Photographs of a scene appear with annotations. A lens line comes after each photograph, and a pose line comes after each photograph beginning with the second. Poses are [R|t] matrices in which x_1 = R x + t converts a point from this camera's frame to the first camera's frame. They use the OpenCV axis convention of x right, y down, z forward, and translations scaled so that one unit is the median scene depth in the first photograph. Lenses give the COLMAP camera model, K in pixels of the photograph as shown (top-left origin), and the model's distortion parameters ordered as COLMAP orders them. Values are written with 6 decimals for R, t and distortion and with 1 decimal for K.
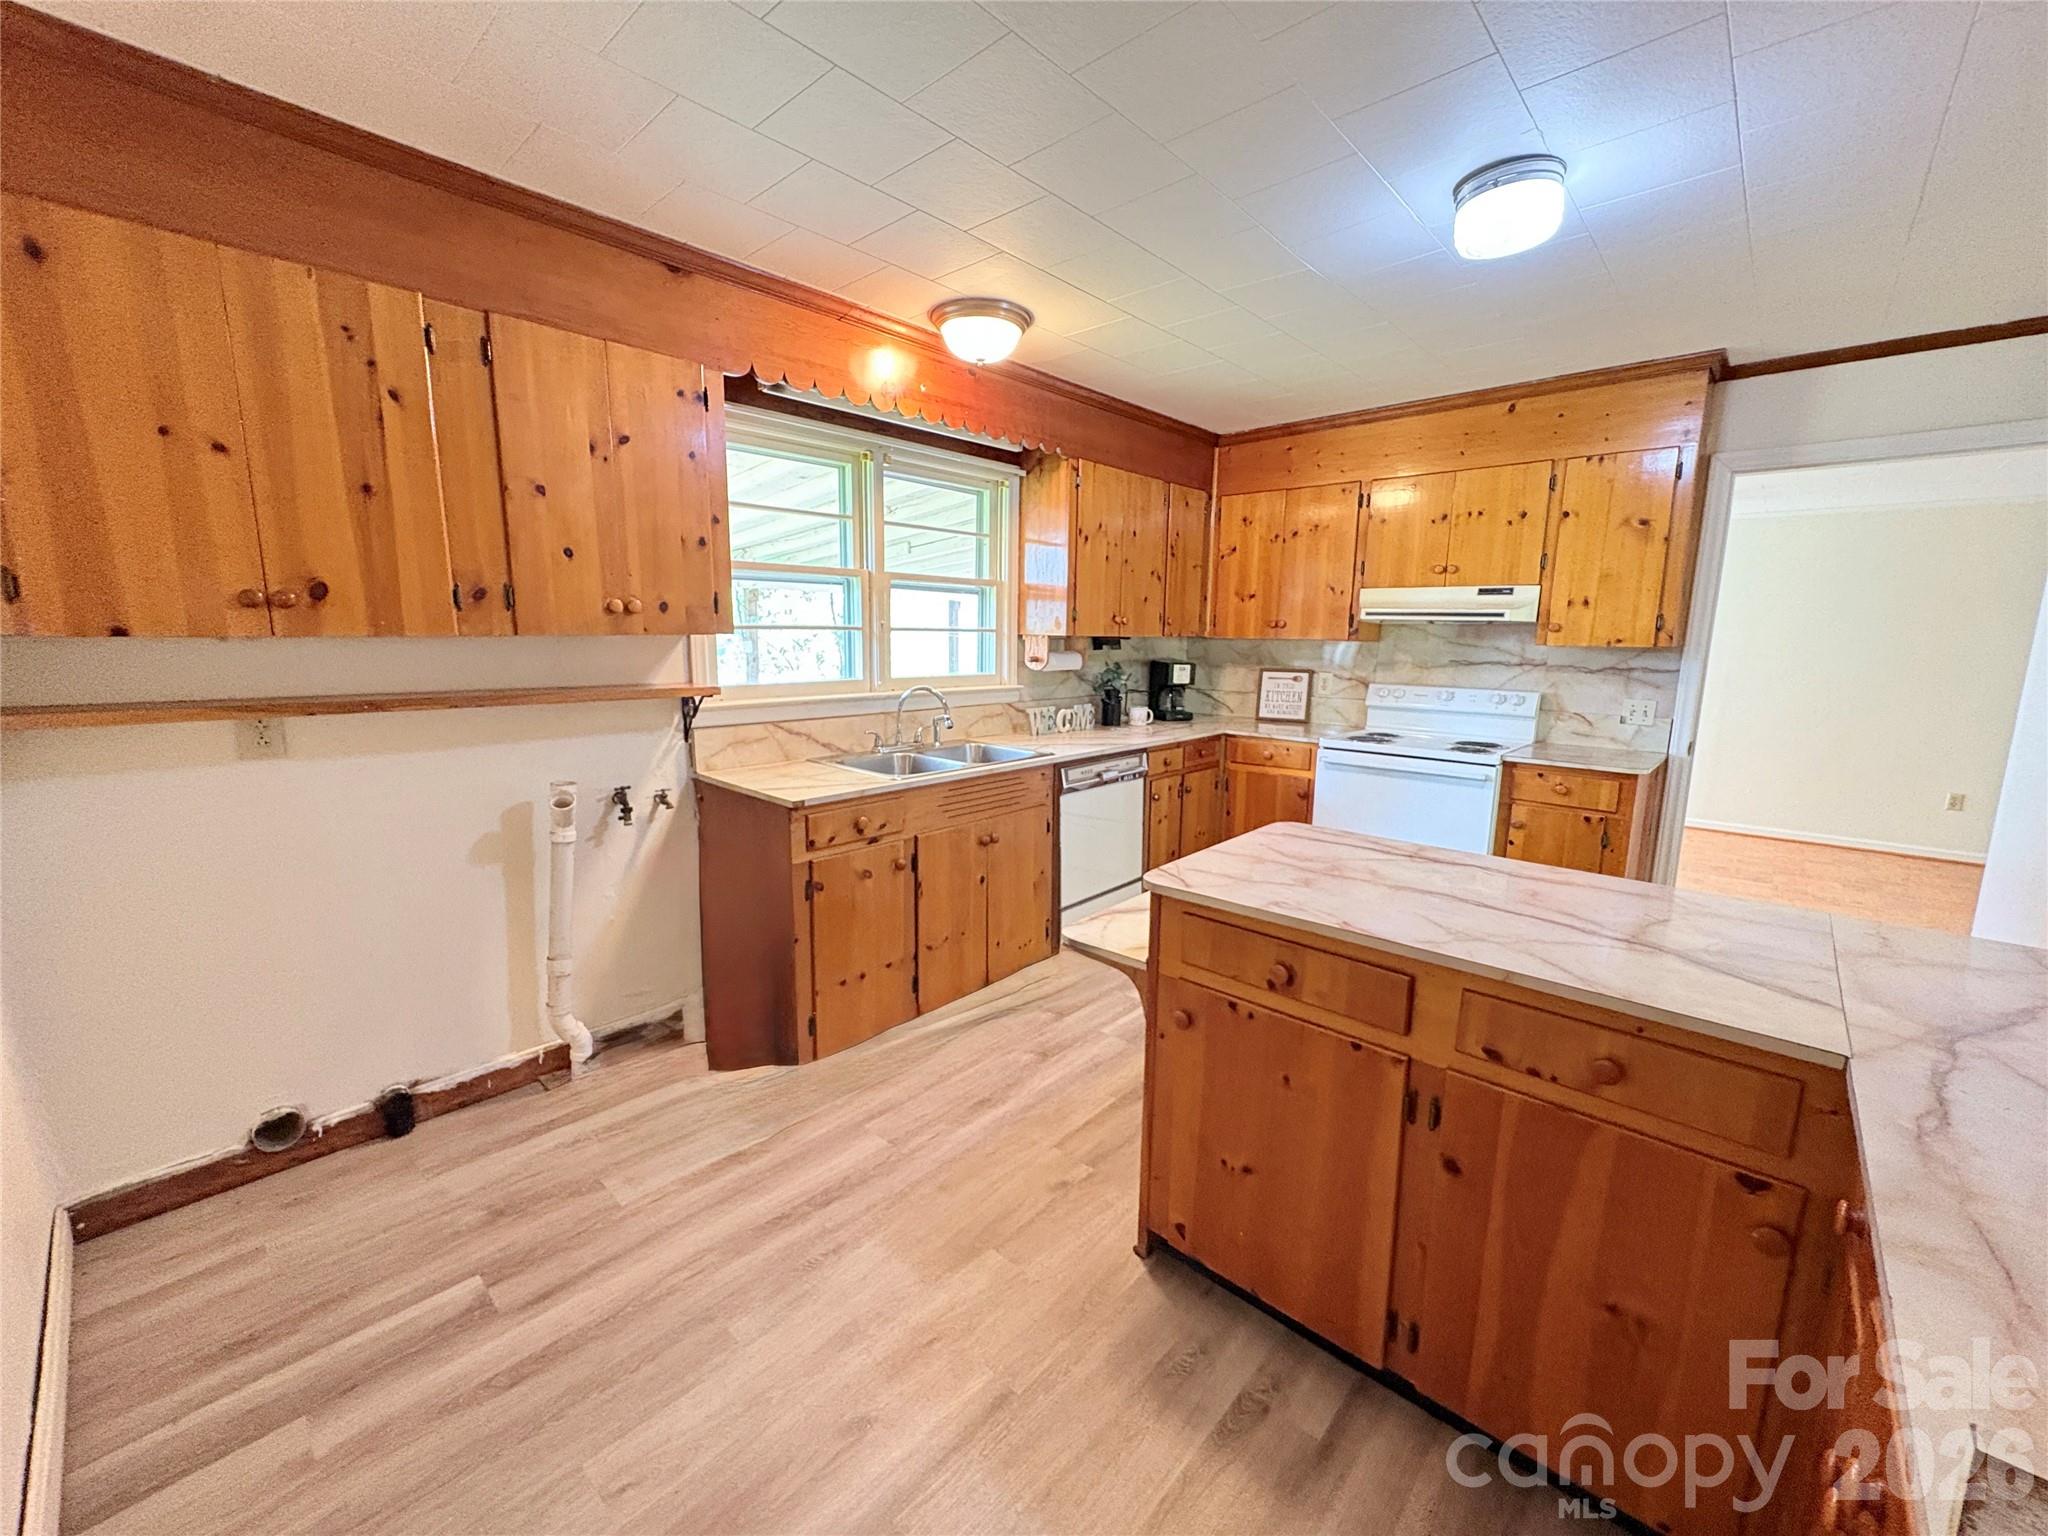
lens RADIAL K [[820.7, 0, 1024.0], [0, 820.7, 768.0], [0, 0, 1]] dist [0.000204, 0.000147]
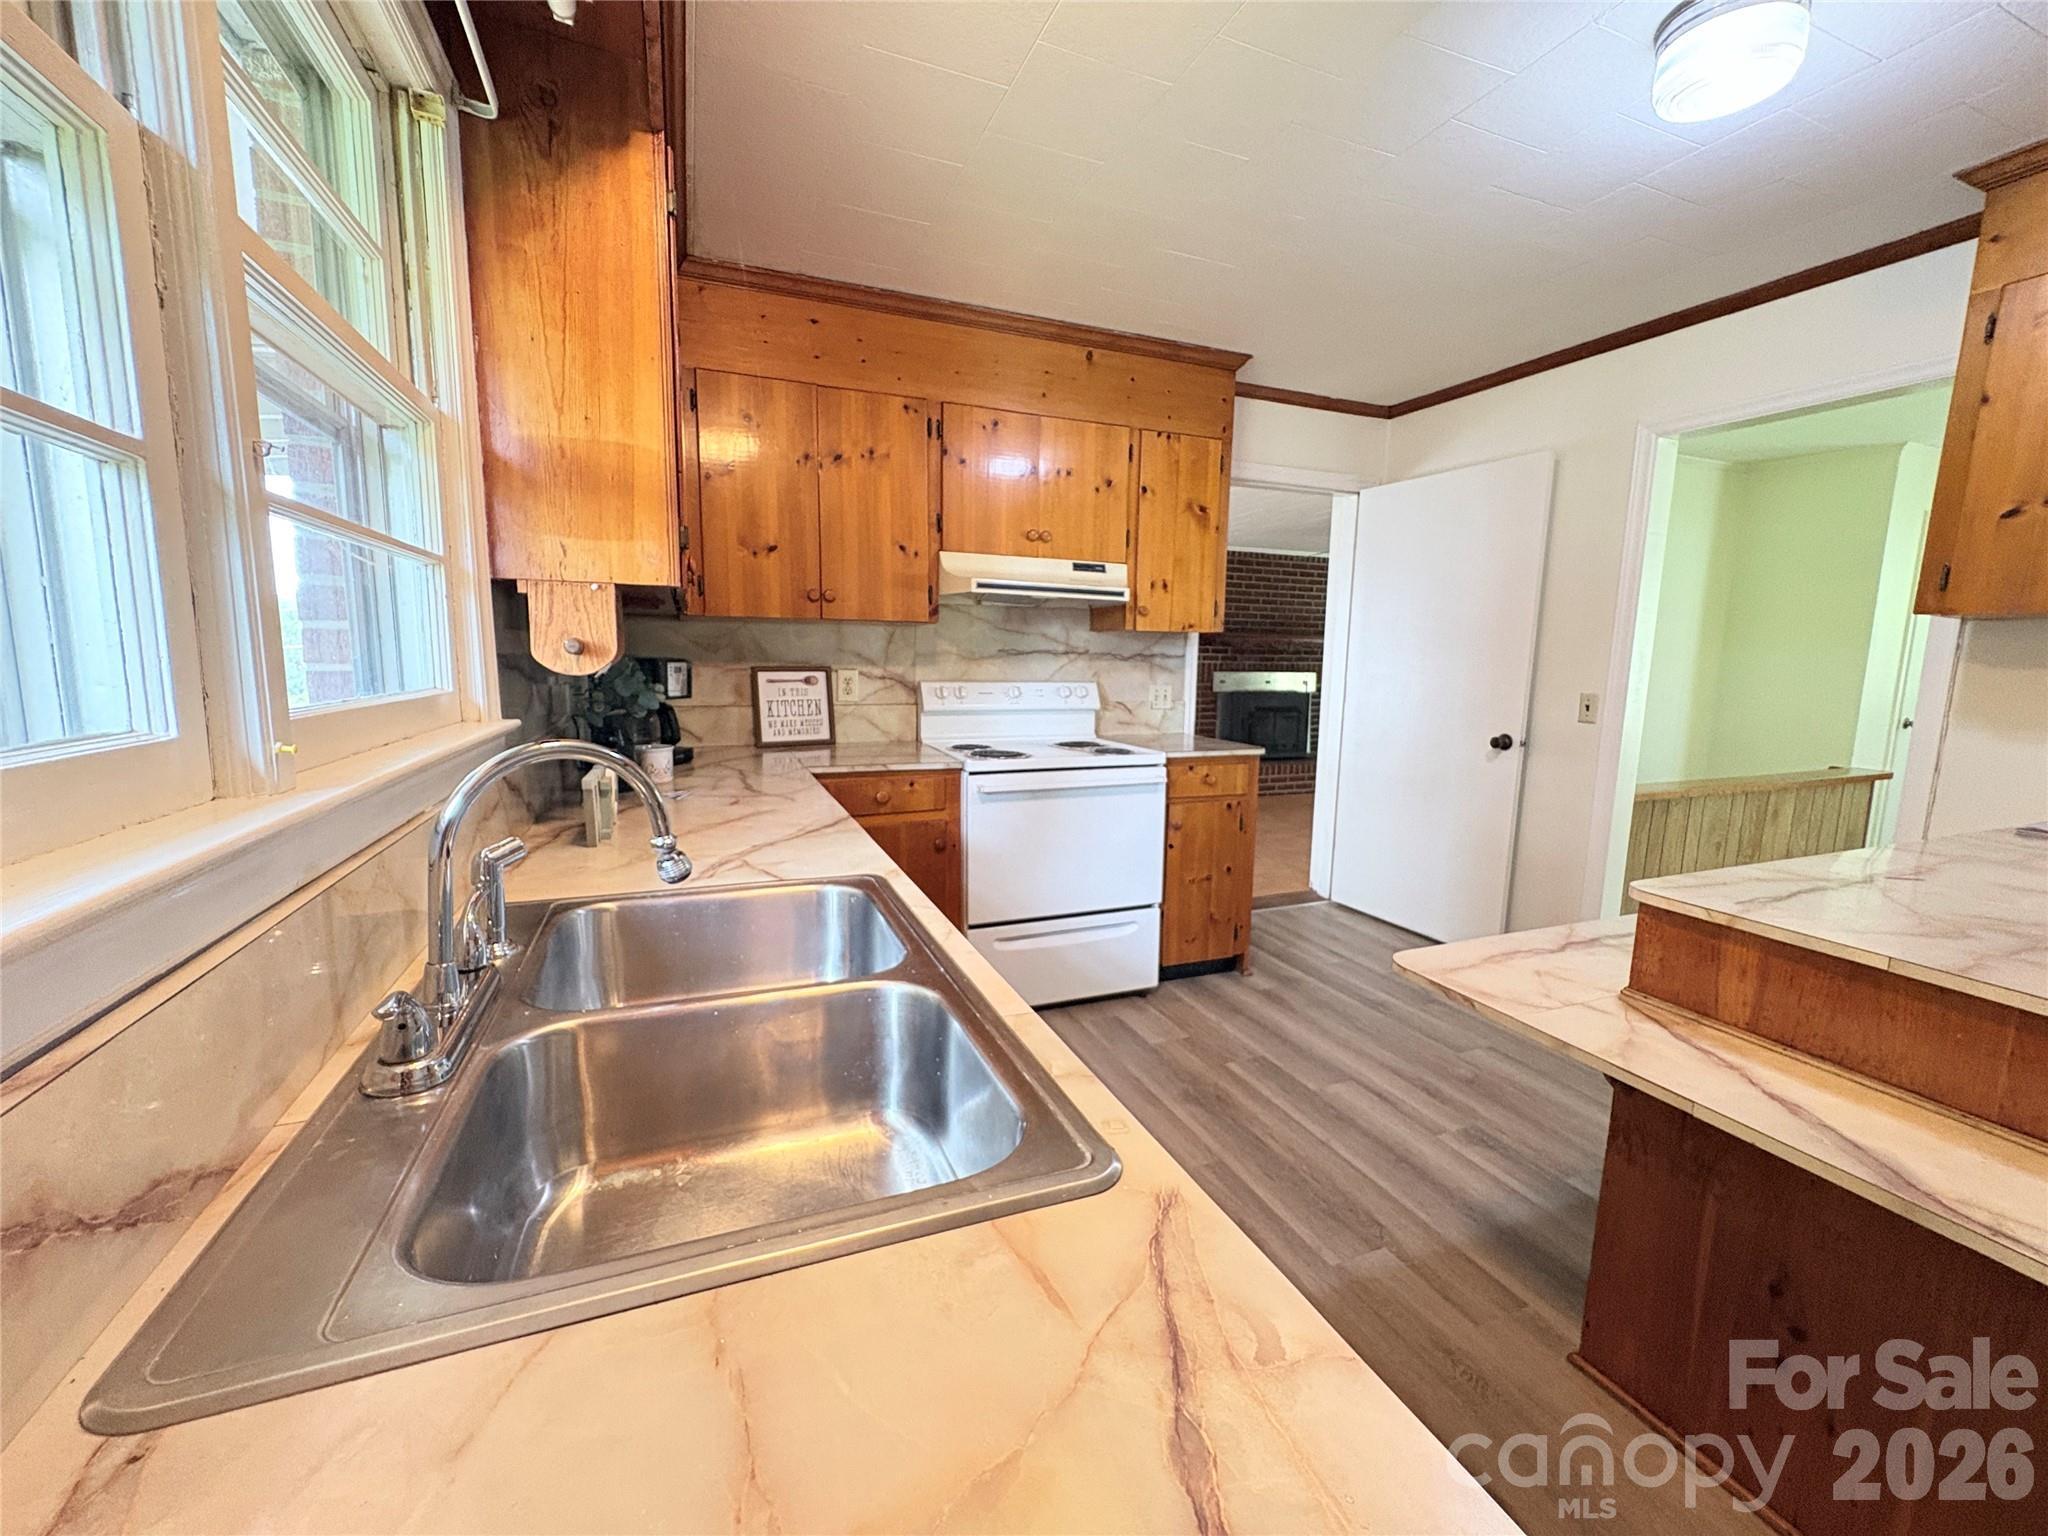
lens RADIAL K [[826.1, 0, 1027.8], [0, 826.1, 765.2], [0, 0, 1]] dist [0.000660, 0.000258]
pose [[0.423537, -0.127319, 0.896887, -0.271550], [0.139361, 0.987445, 0.074363, -0.085763], [-0.895095, 0.093496, 0.435963, 0.720141]]
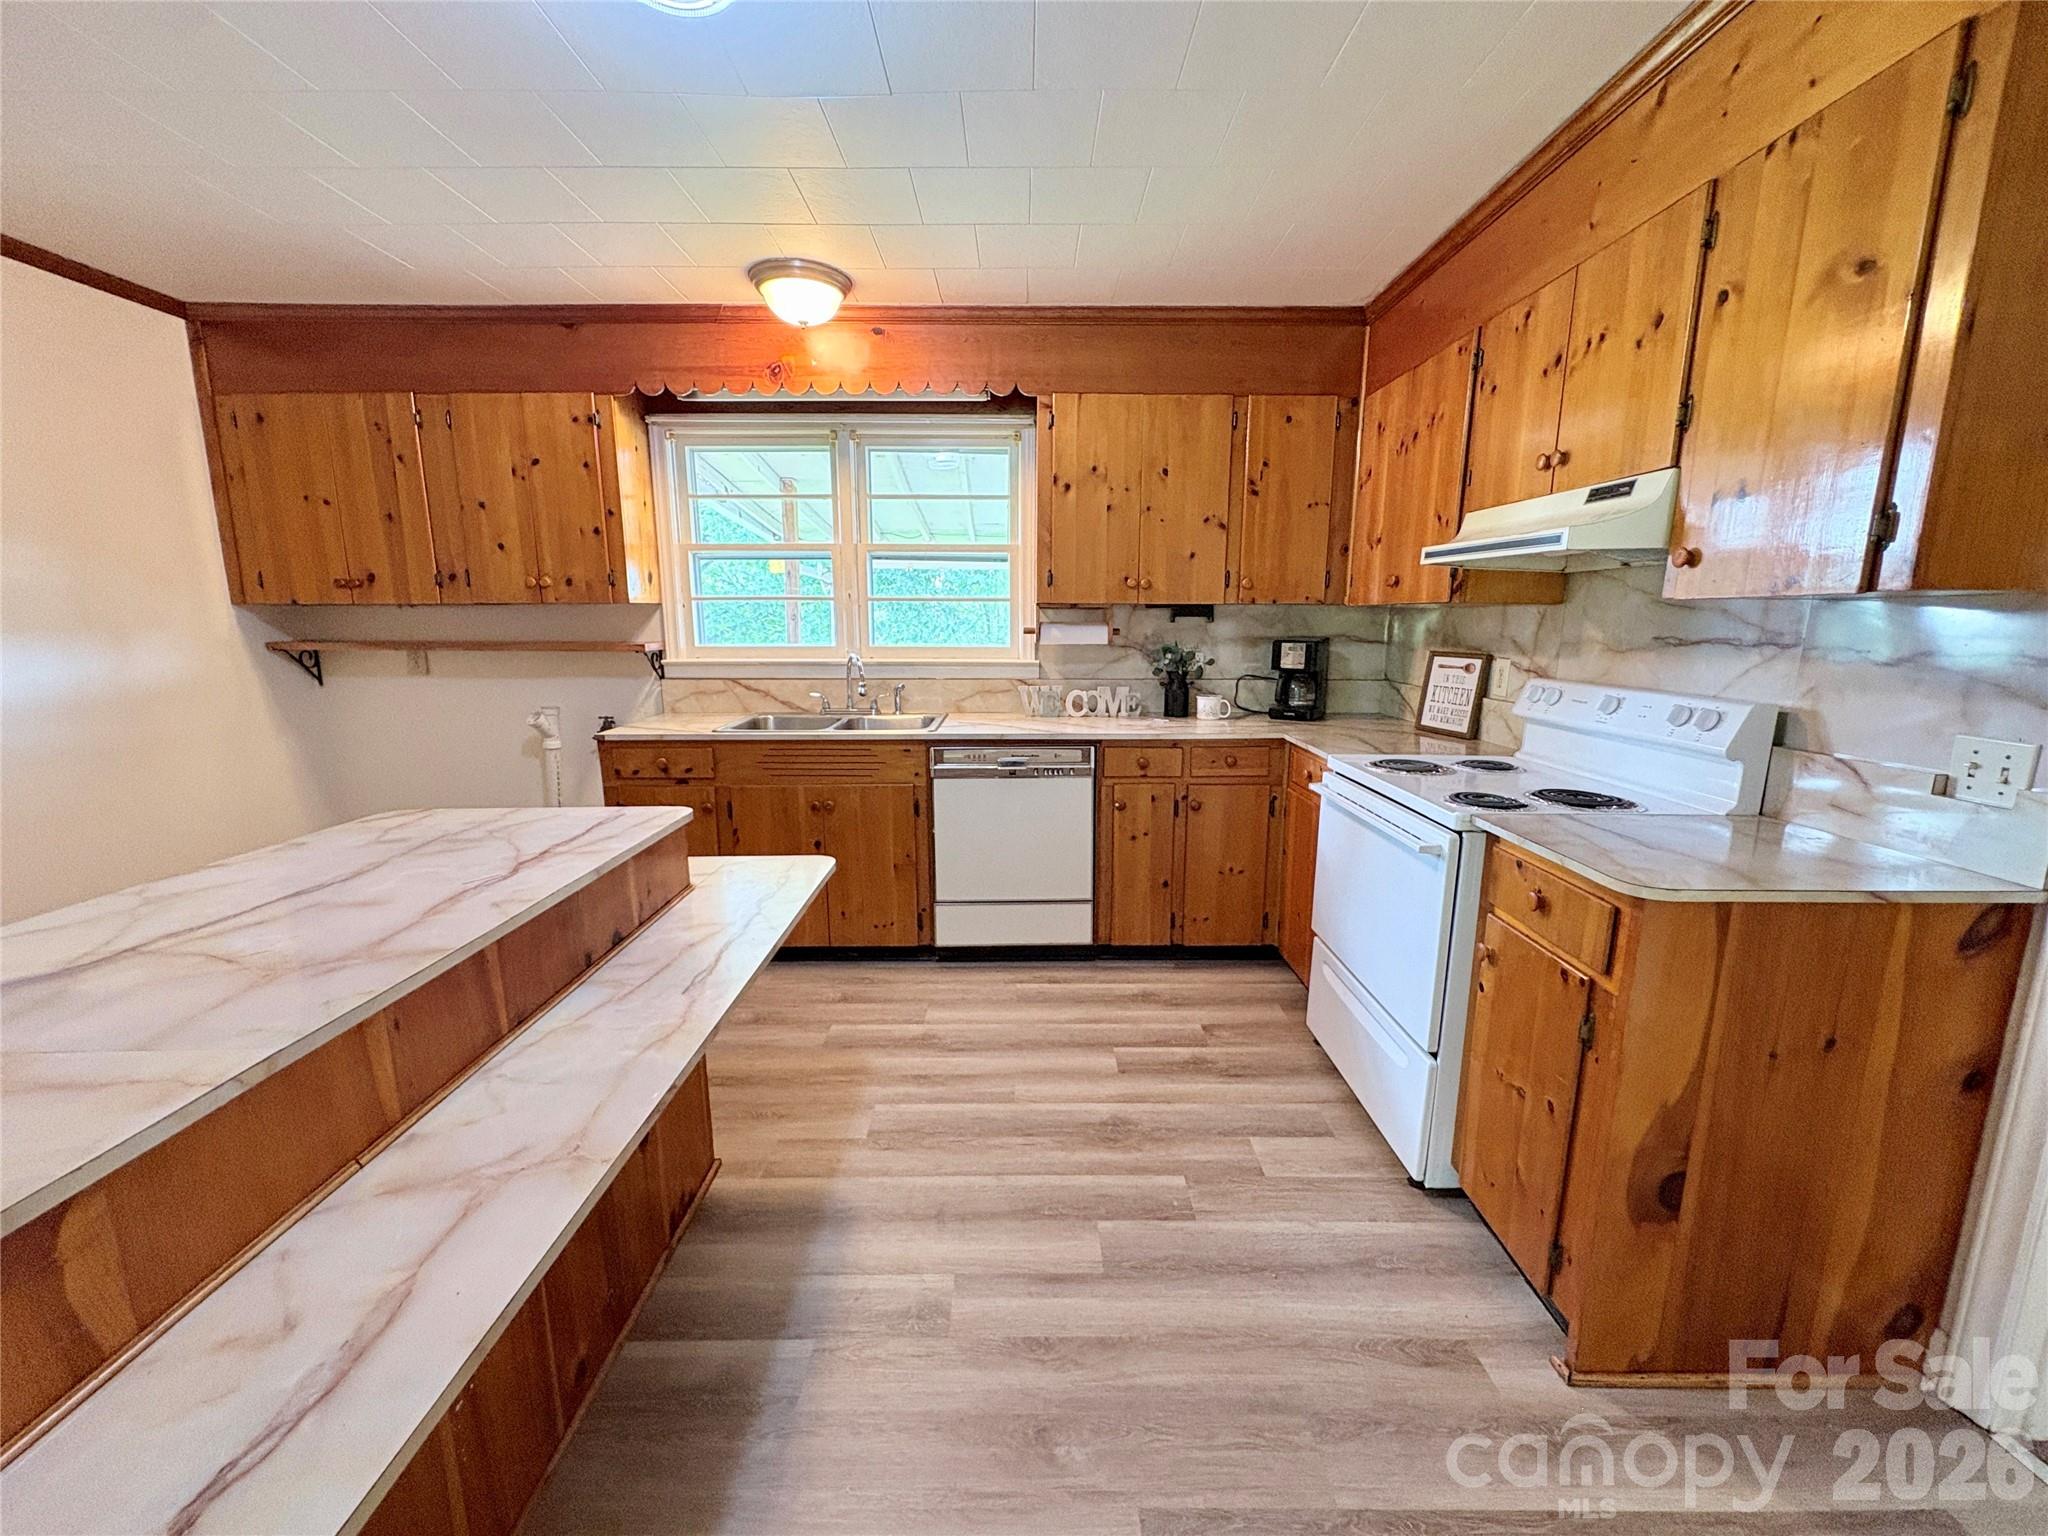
lens RADIAL K [[817.6, 0, 1024.0], [0, 817.6, 768.0], [0, 0, 1]] dist [0.000496, -0.000088]
pose [[0.678703, 0.123538, -0.723948, 0.735499], [-0.115950, 0.991412, 0.060476, -0.041346], [0.725202, 0.042896, 0.687199, 0.429103]]
